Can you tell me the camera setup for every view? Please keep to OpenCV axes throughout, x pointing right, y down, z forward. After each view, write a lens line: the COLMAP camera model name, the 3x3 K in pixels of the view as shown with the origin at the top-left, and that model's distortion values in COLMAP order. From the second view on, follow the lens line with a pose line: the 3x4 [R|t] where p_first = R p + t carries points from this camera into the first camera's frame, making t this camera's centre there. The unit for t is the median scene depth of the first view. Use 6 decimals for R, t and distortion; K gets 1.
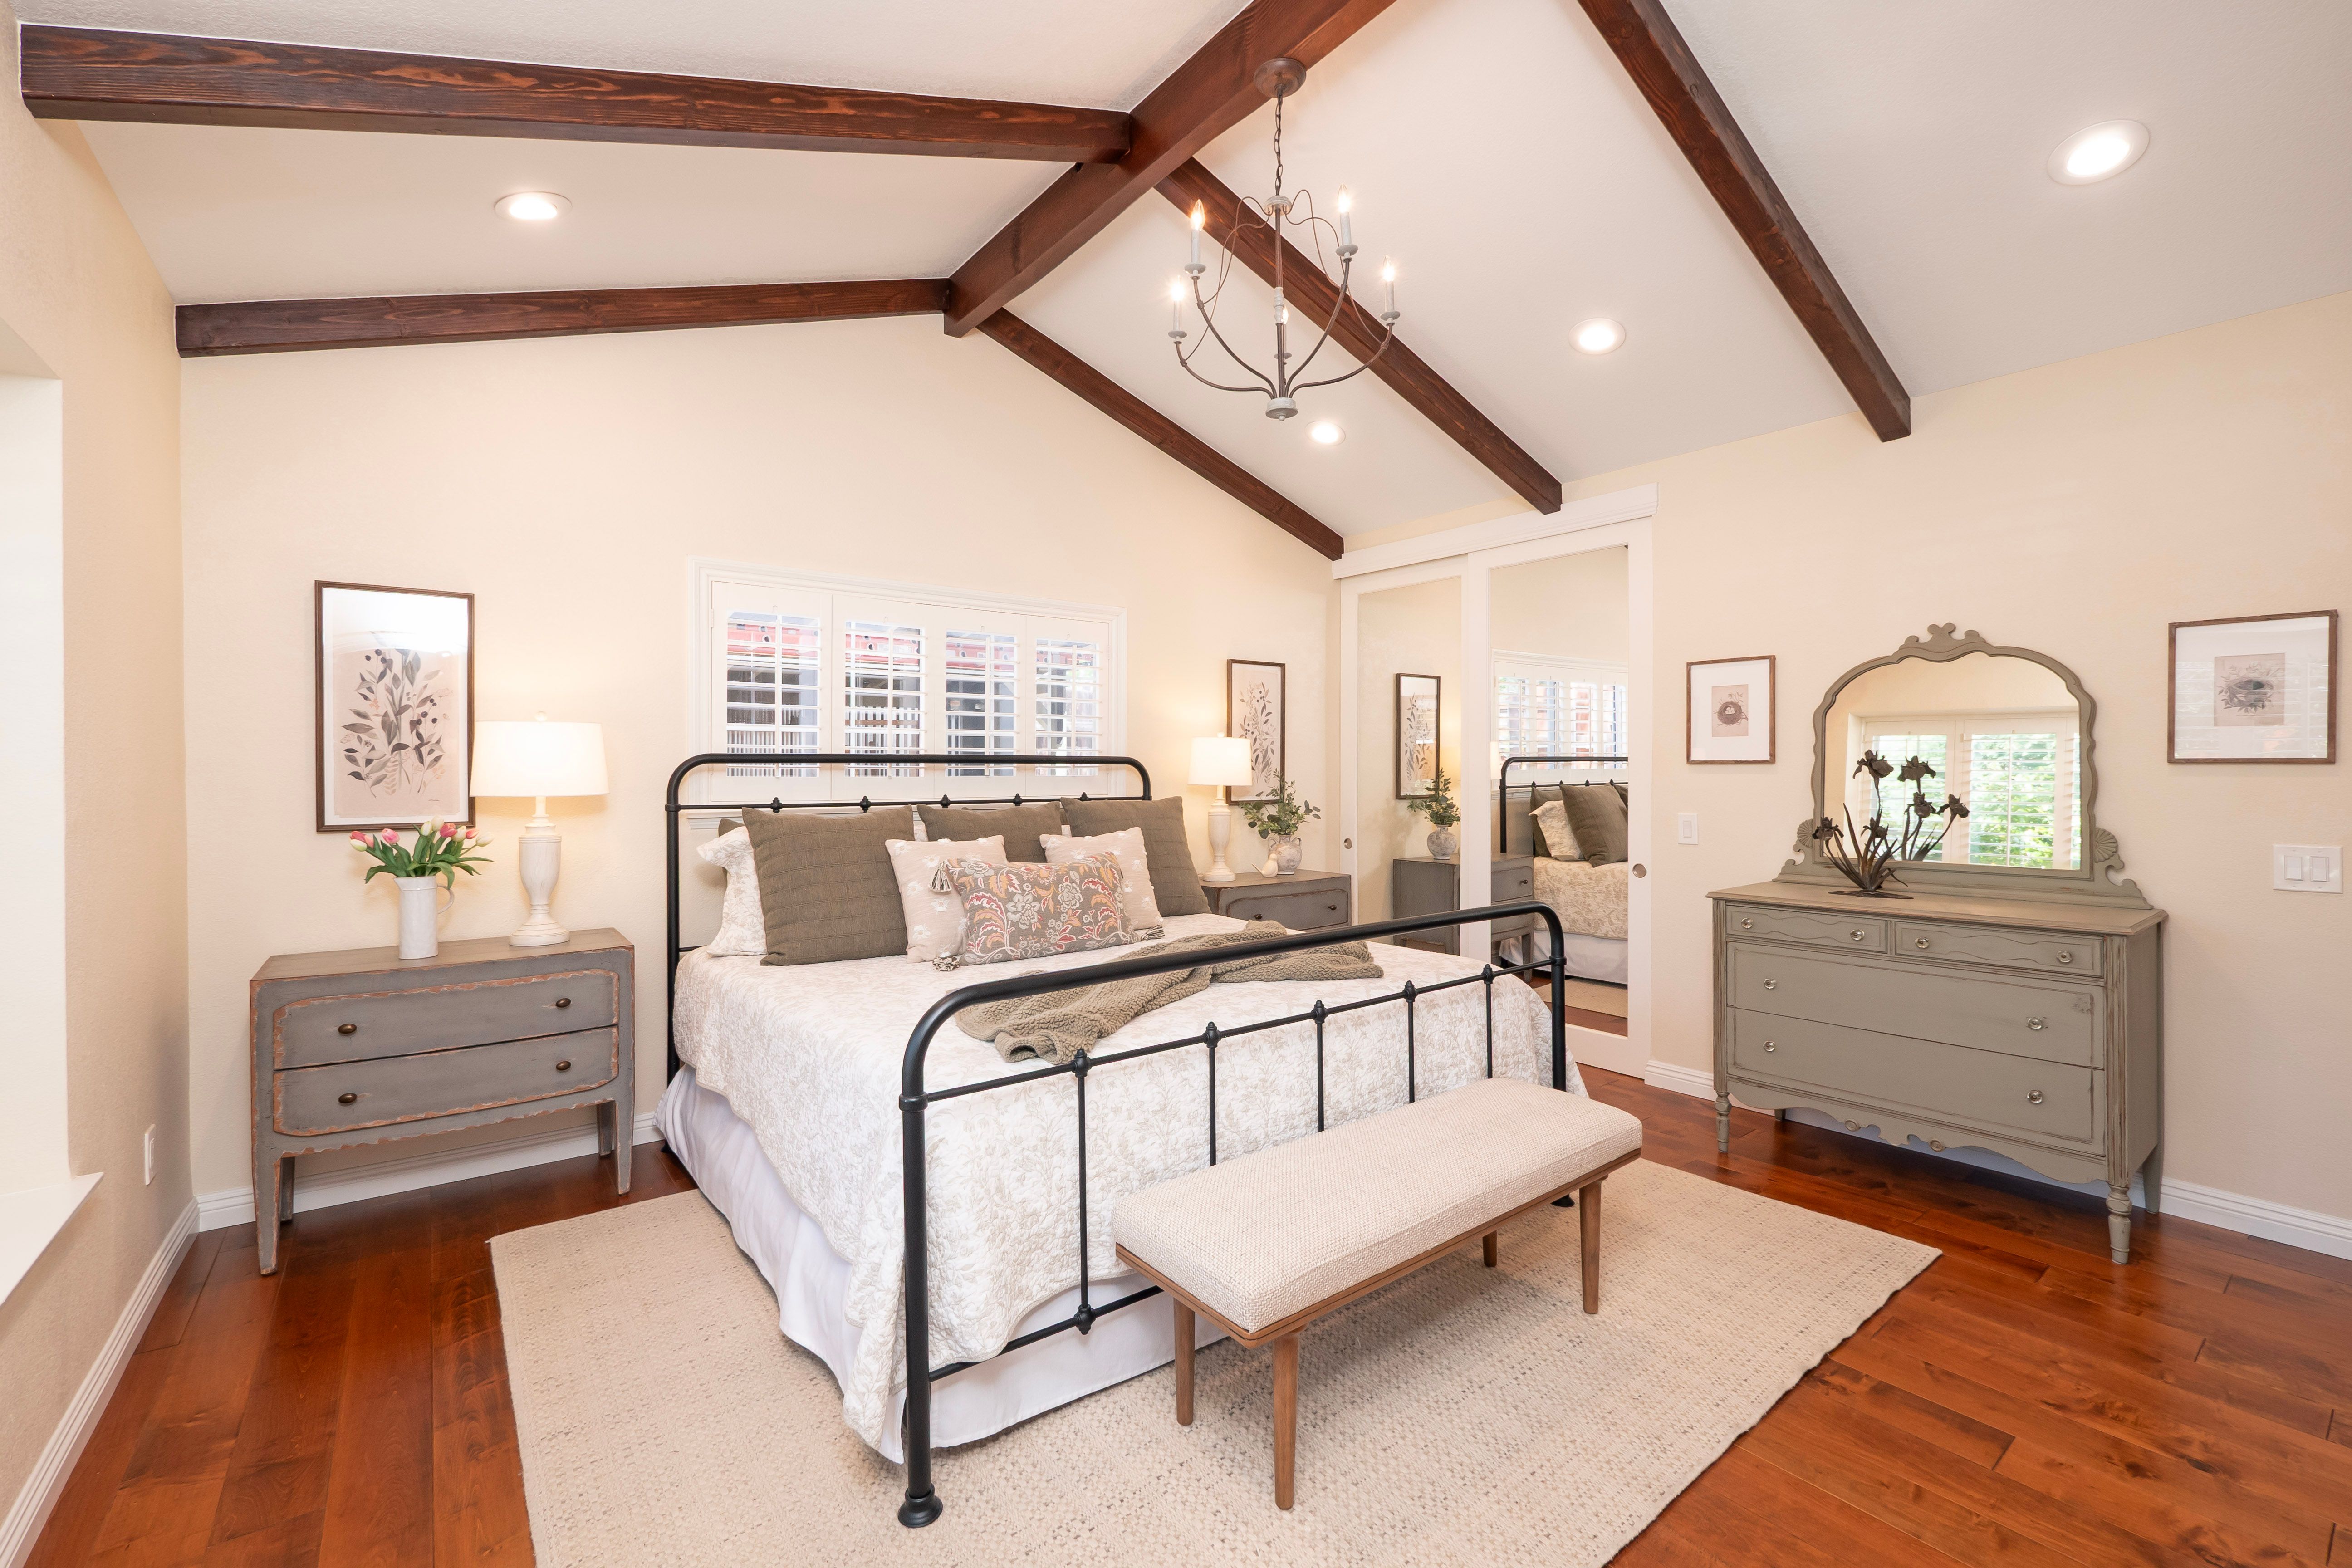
lens RADIAL K [[995.4, 0, 1175.0], [0, 995.4, 774.3], [0, 0, 1]] dist [-0.001526, 0.000059]
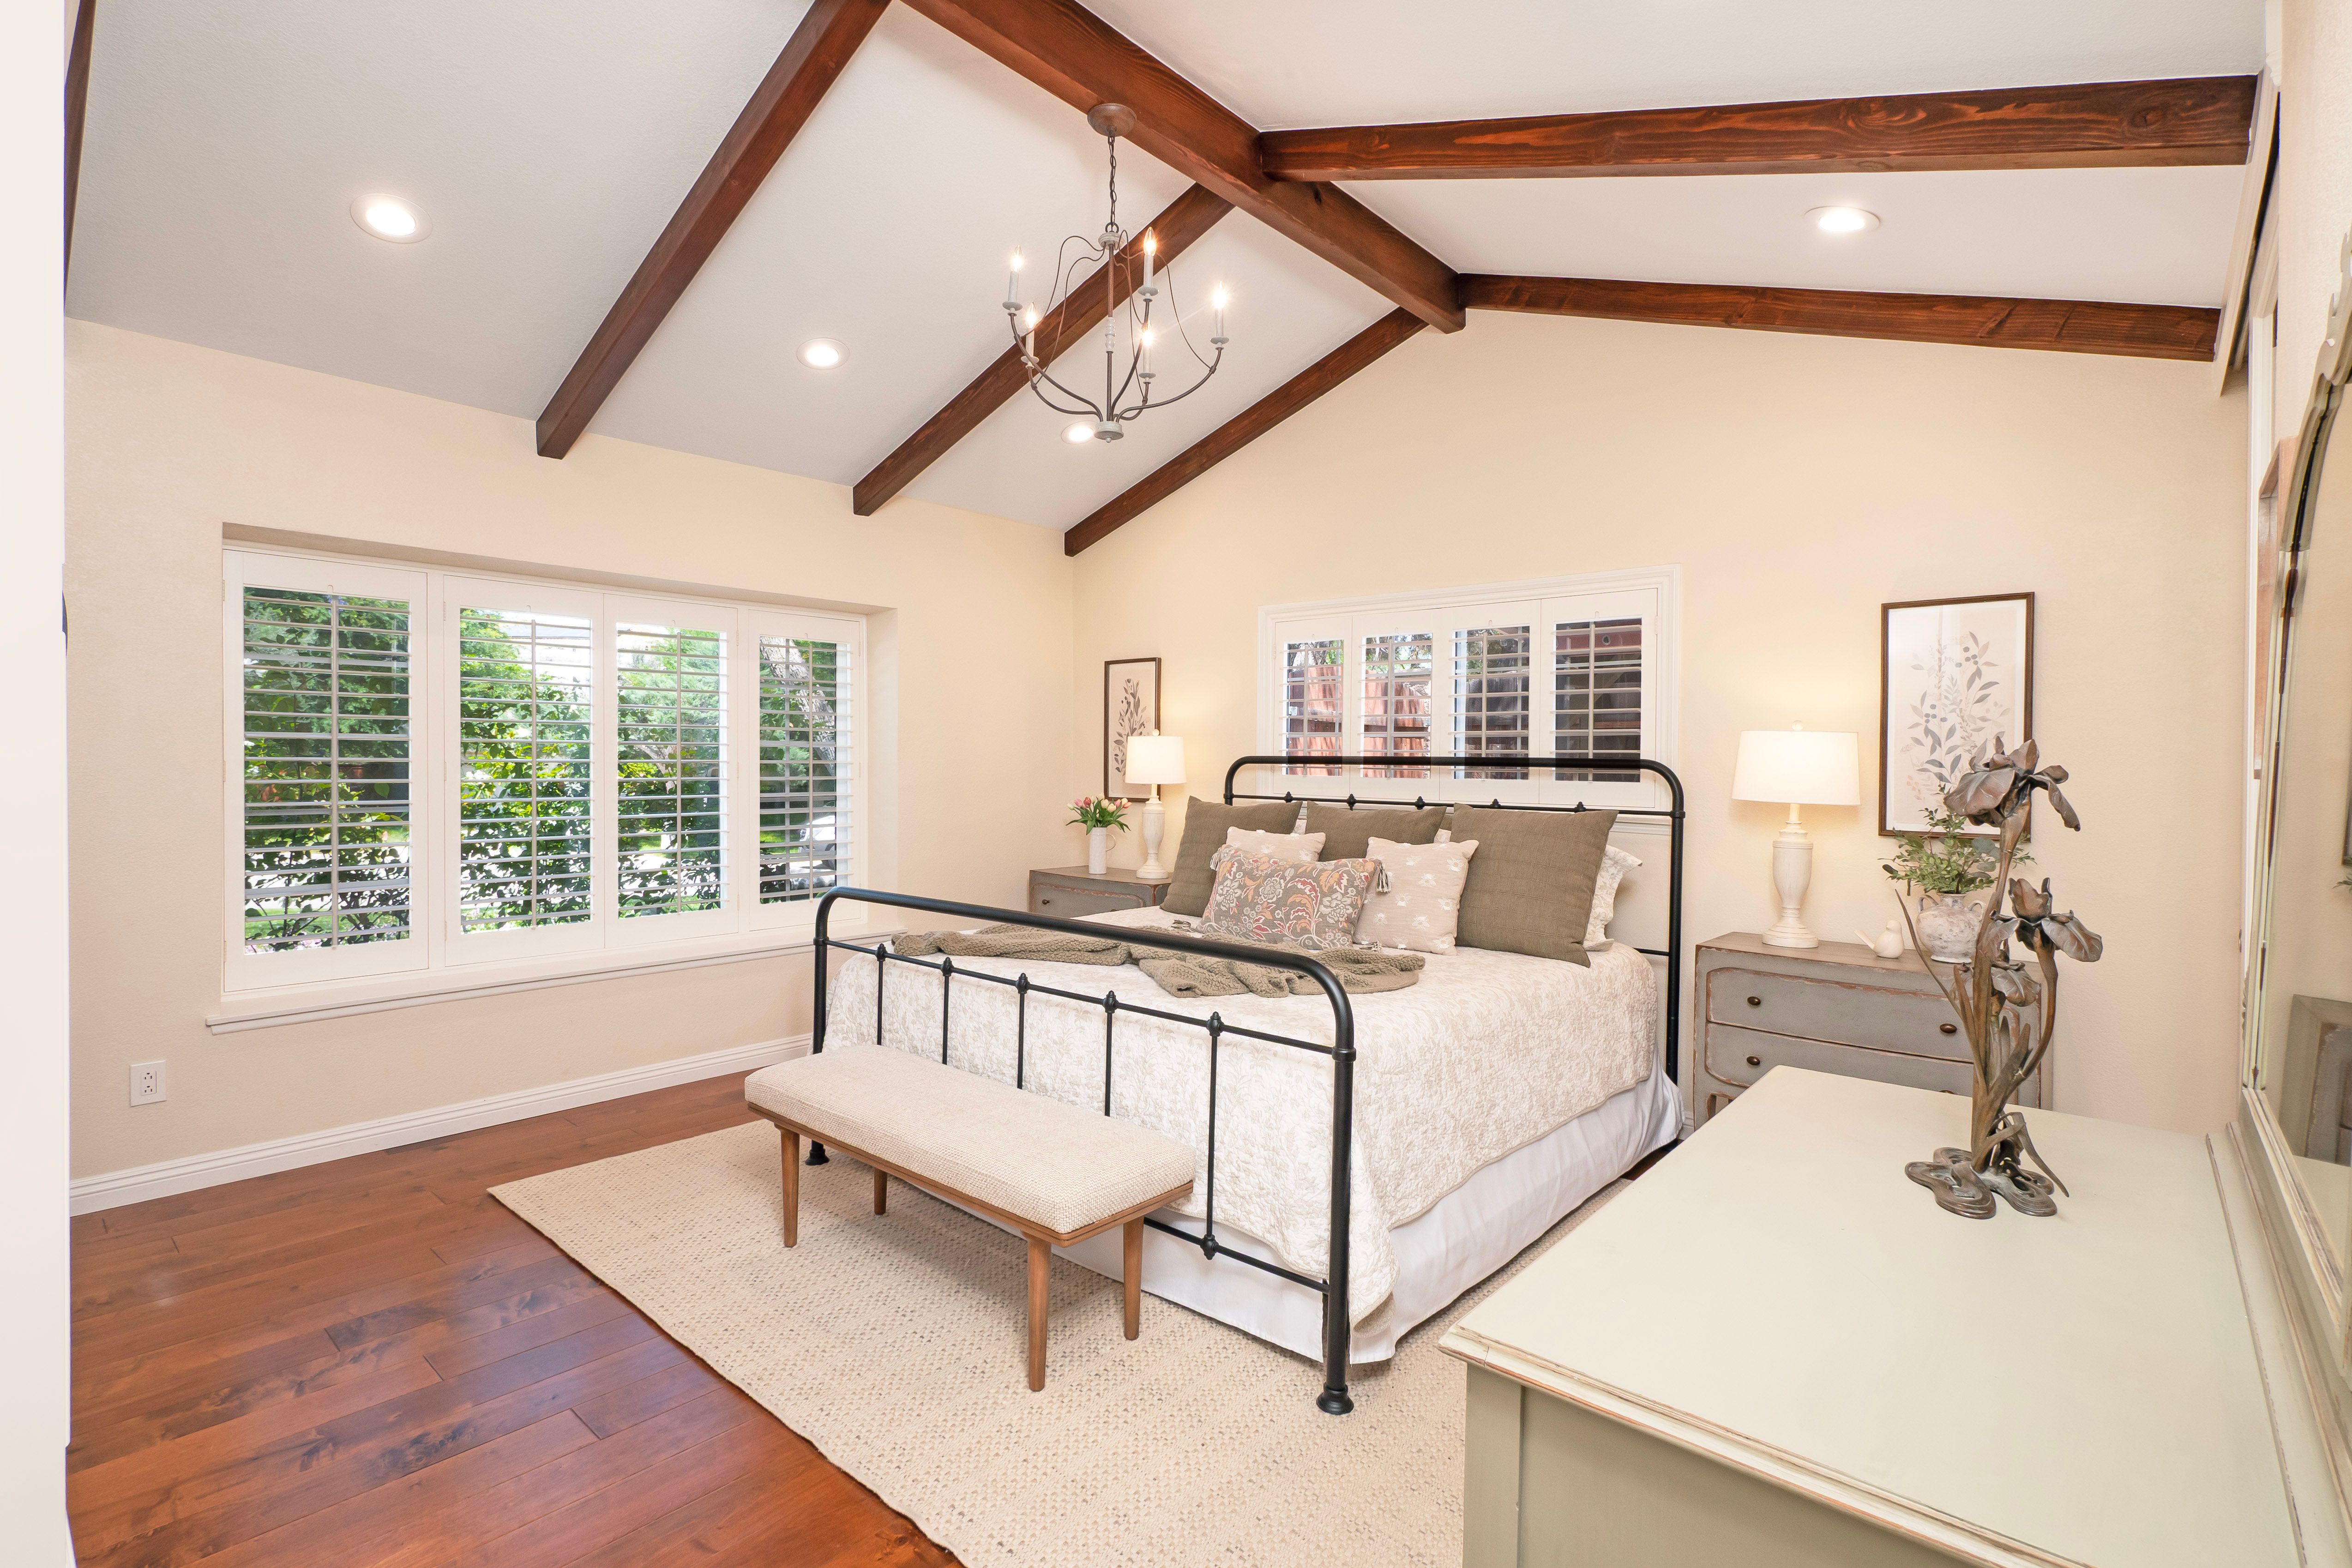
lens RADIAL K [[1104.3, 0, 1192.2], [0, 1104.3, 776.4], [0, 0, 1]] dist [-0.001211, -0.000037]
pose [[0.187499, 0.014432, -0.982159, 0.986817], [-0.020276, 0.999736, 0.010819, -0.008610], [0.982055, 0.017886, 0.187742, 0.667833]]
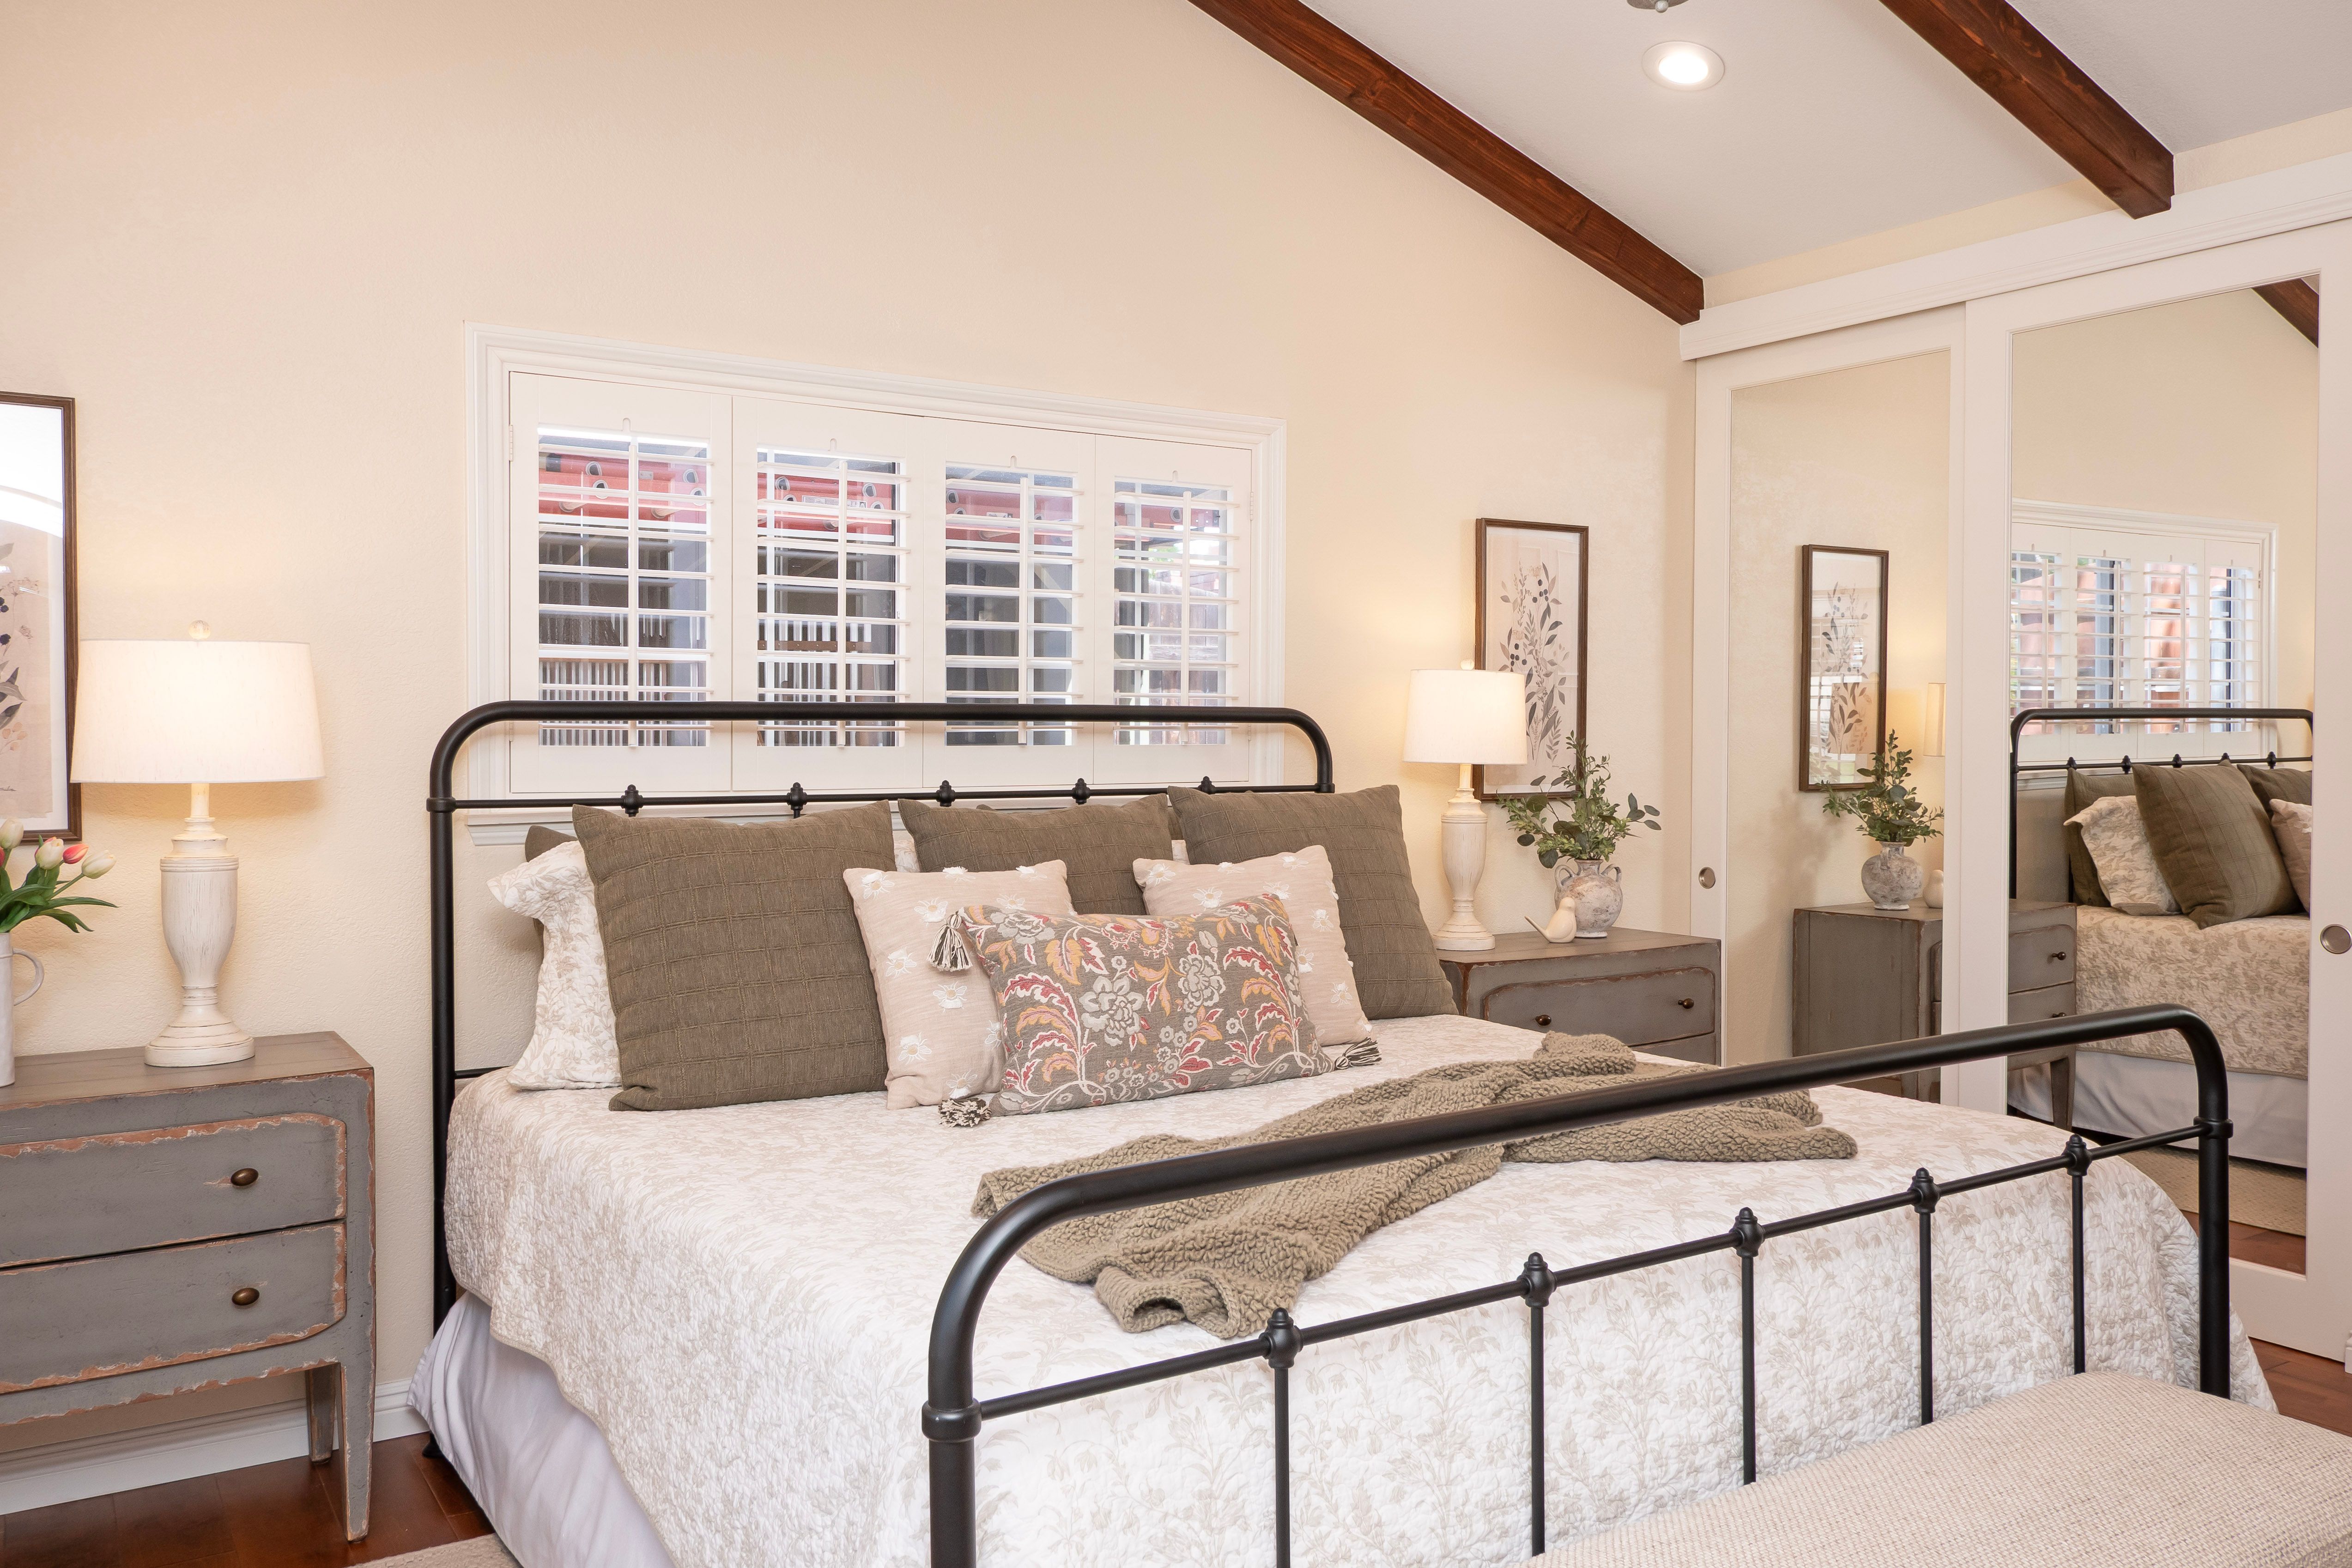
lens RADIAL K [[1825.9, 0, 1178.4], [0, 1825.9, 776.7], [0, 0, 1]] dist [0.014200, -0.005908]
pose [[0.997218, 0.002676, -0.074486, -0.045889], [-0.001280, 0.999823, 0.018784, 0.000428], [0.074523, -0.018637, 0.997045, 0.067438]]
